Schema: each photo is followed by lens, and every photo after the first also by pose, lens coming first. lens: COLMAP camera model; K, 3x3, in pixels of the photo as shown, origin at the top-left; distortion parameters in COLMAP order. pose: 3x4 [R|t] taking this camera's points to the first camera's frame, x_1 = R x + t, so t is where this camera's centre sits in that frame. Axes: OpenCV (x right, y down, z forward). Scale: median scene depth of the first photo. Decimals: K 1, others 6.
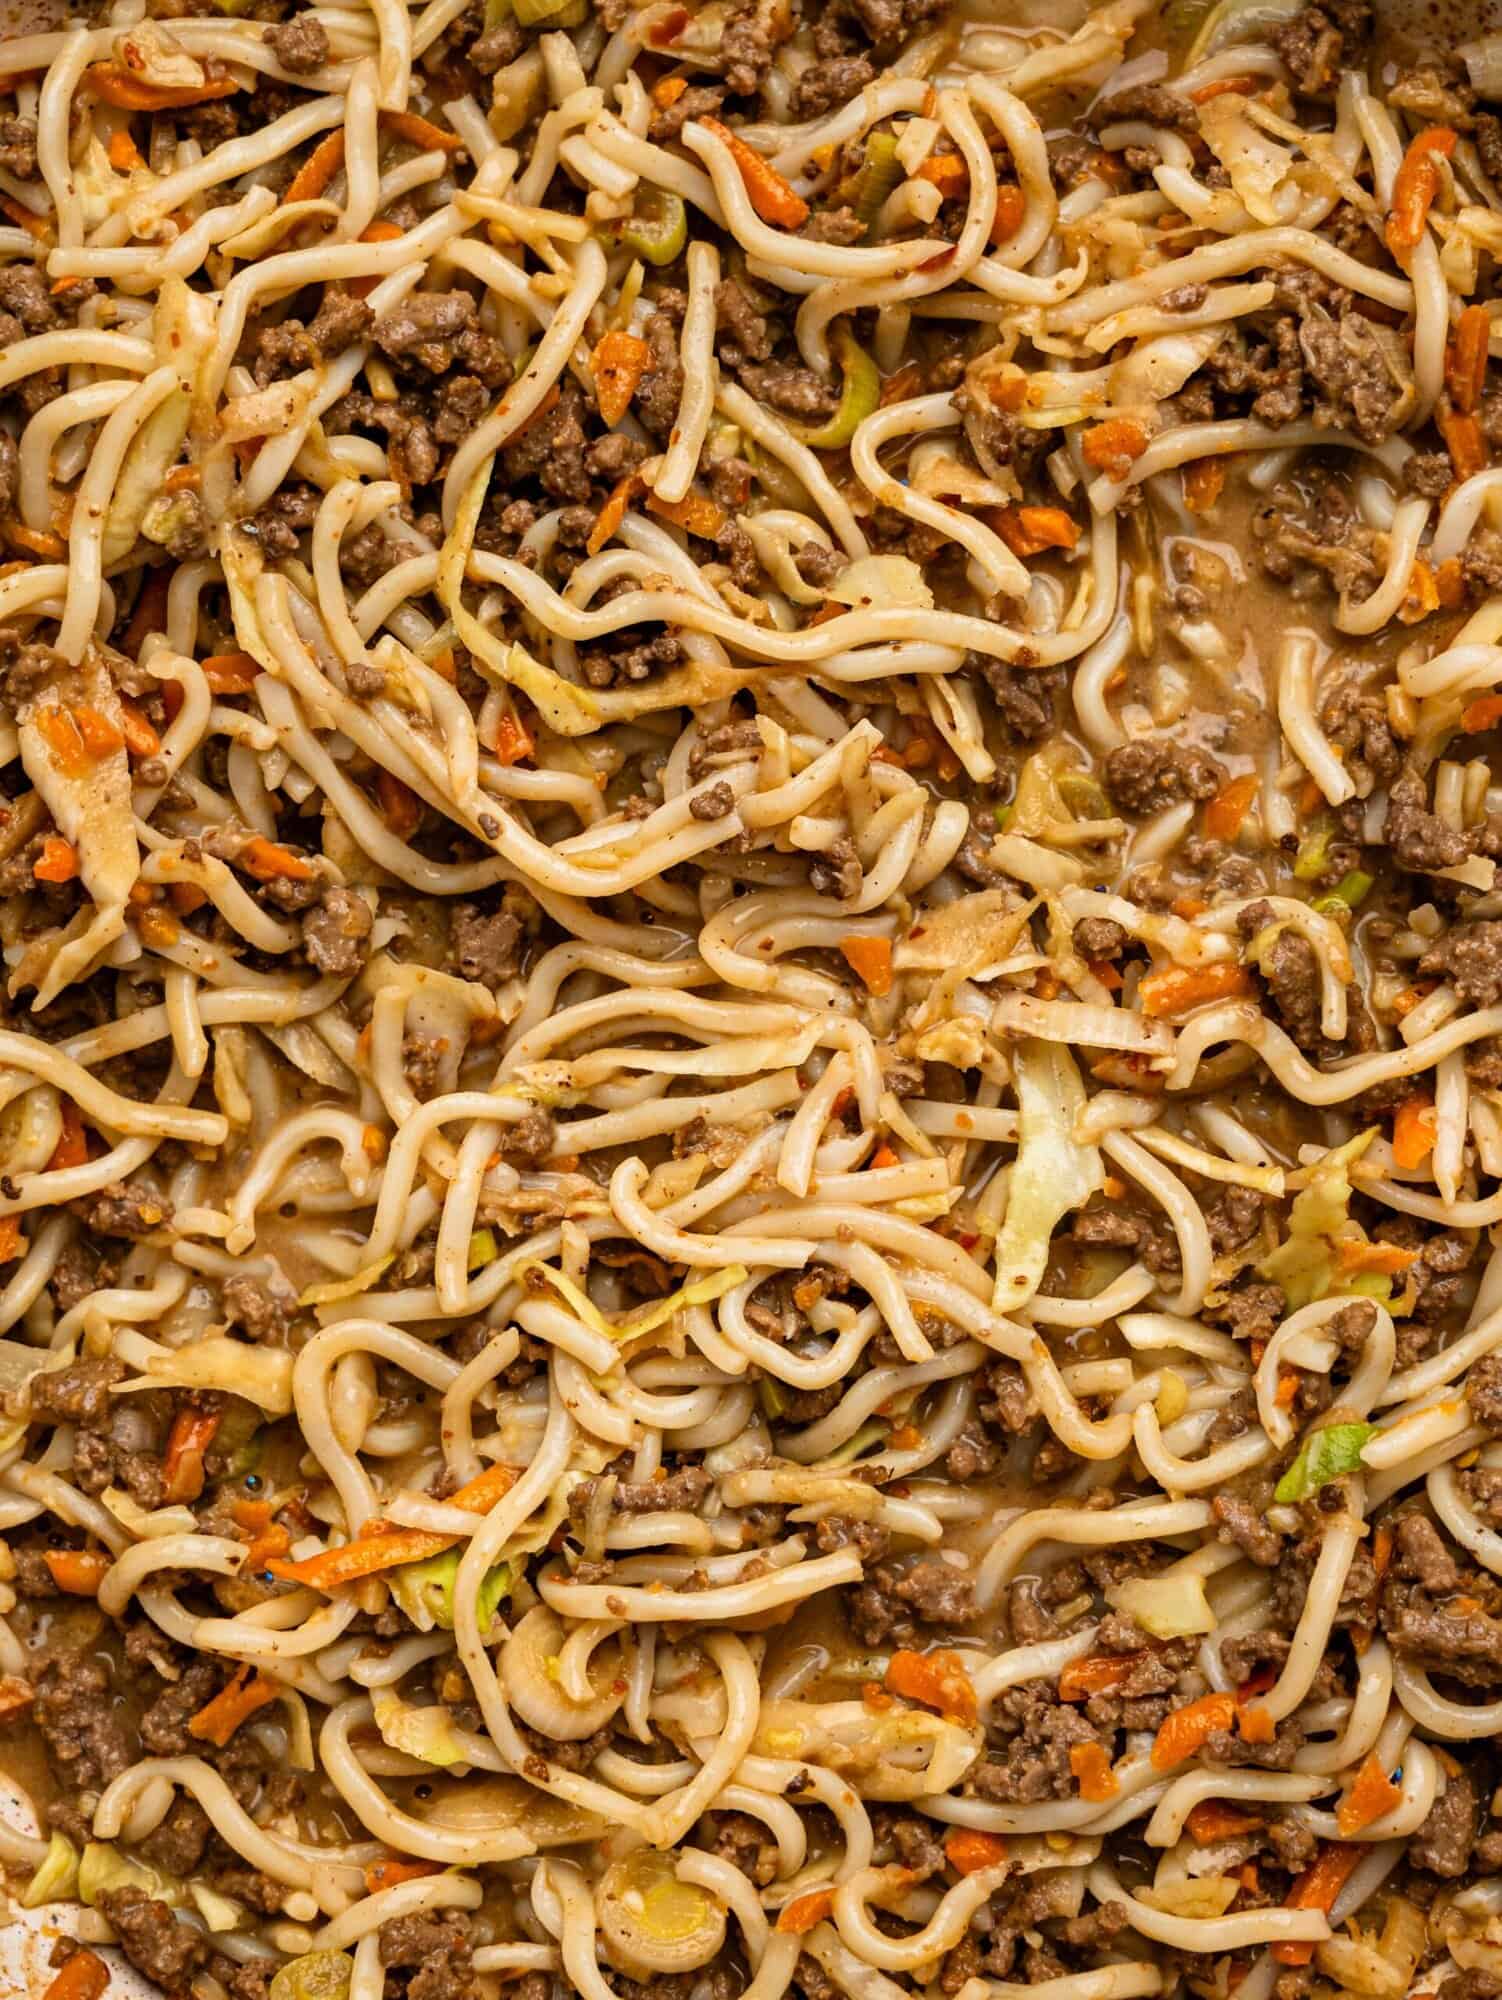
lens RADIAL K [[4267.5, 0, 830.4], [0, 4267.5, 984.7], [0, 0, 1]] dist [0.038300, 0.000000]
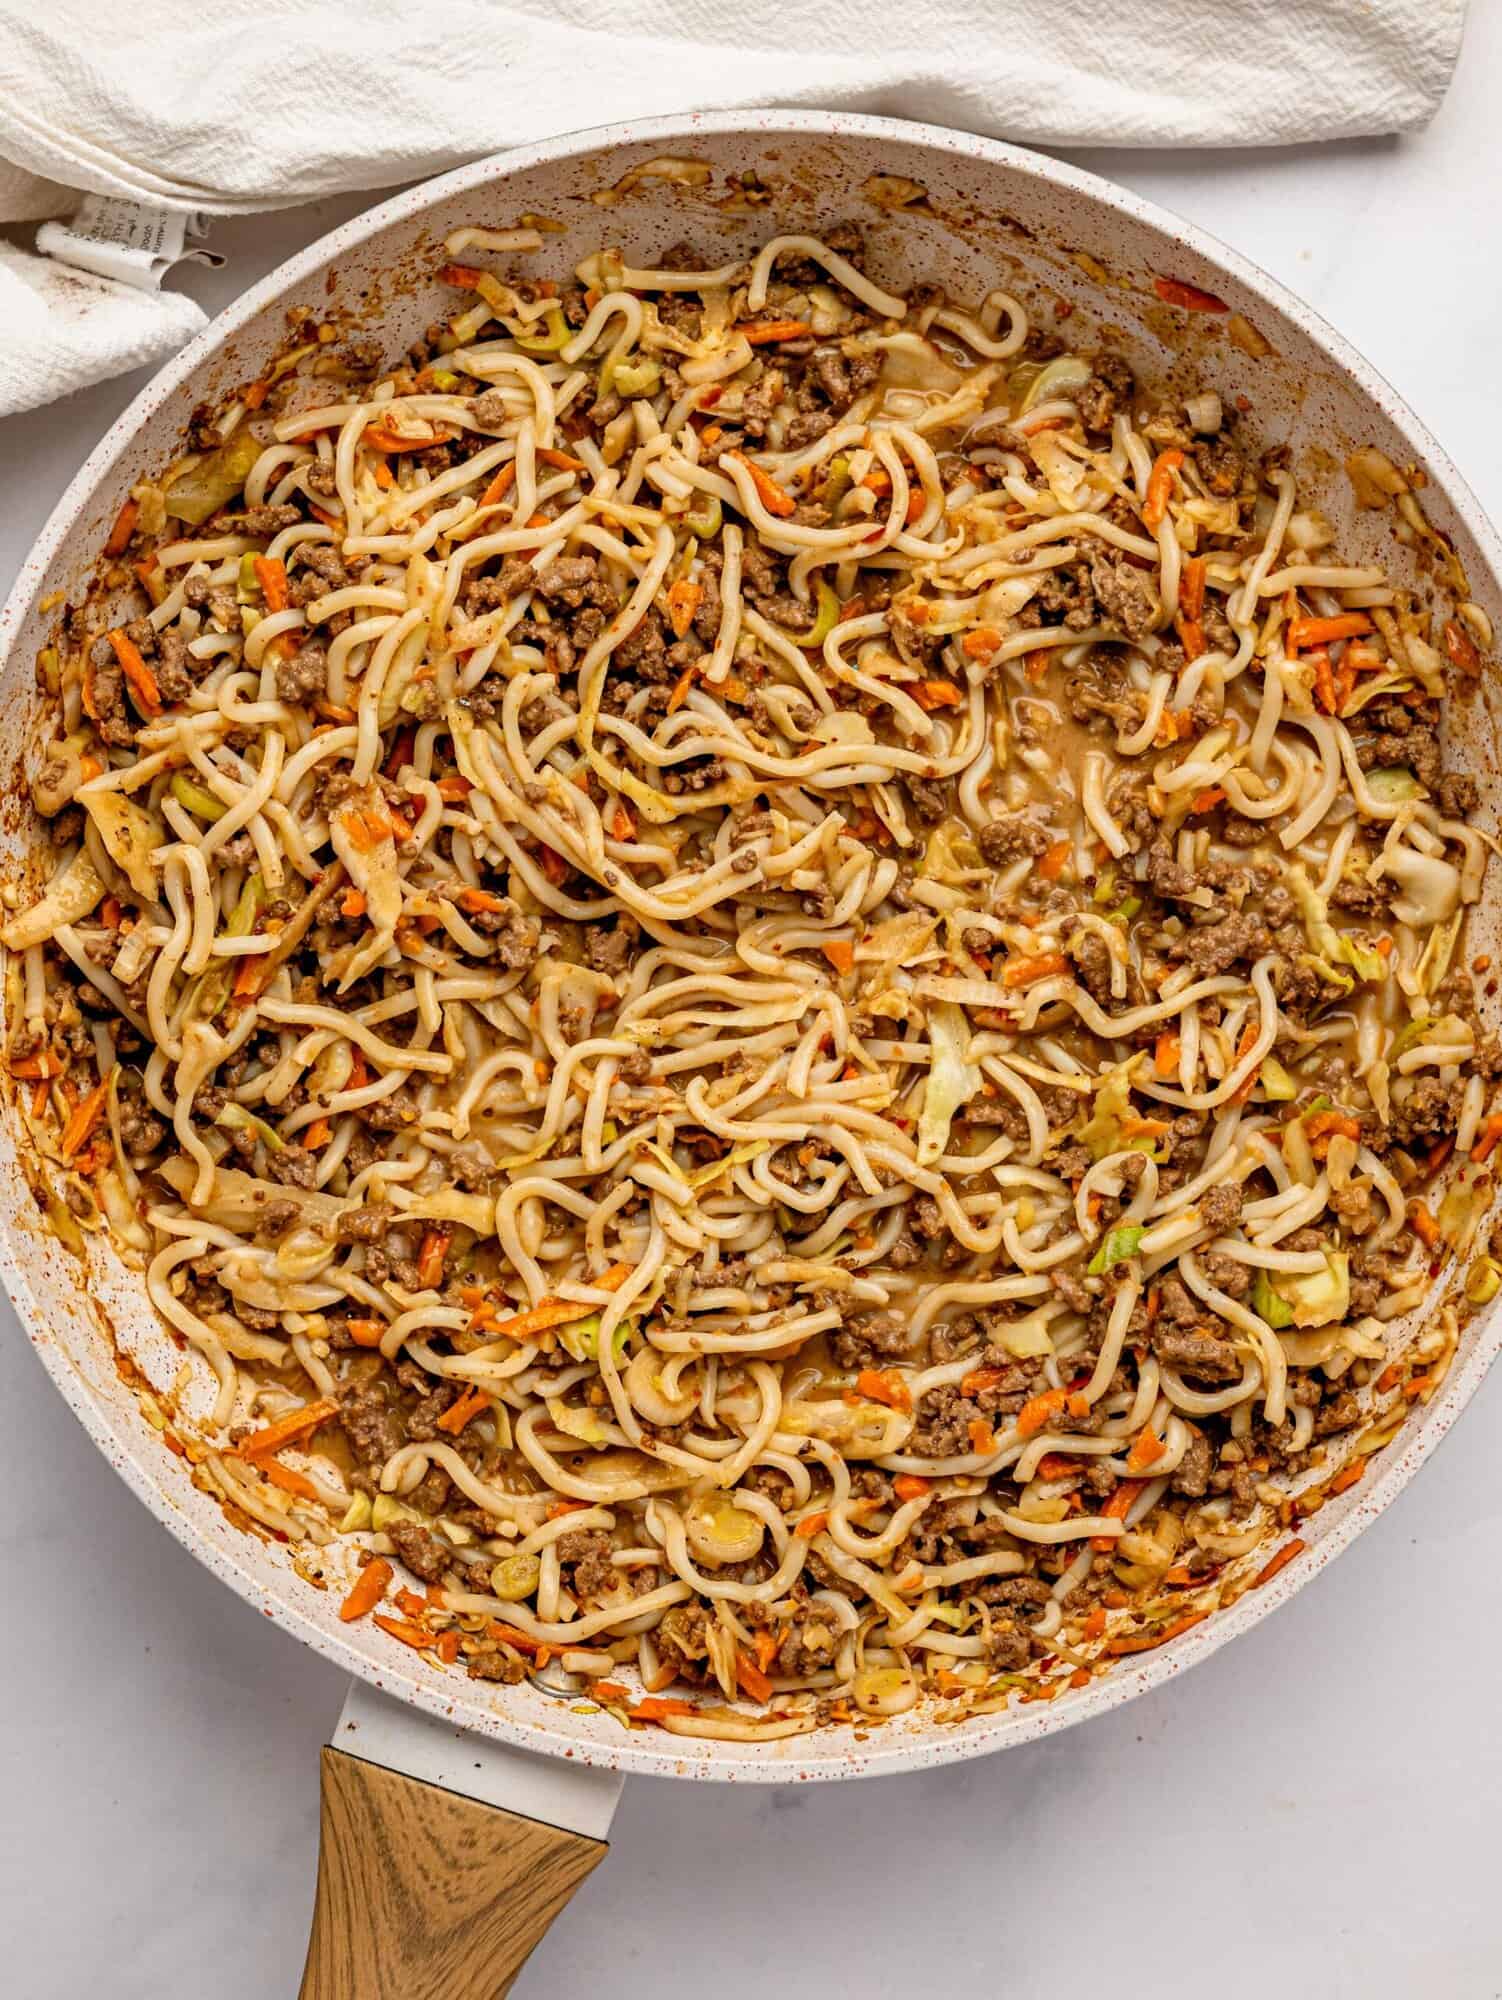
lens RADIAL K [[4267.5, 0, 724.2], [0, 4267.5, 986.9], [0, 0, 1]] dist [0.038300, 0.000000]
pose [[0.999828, -0.016030, 0.009315, -0.051565], [0.016034, 0.999871, -0.000334, 0.006384], [-0.009308, 0.000483, 0.999957, -0.663576]]
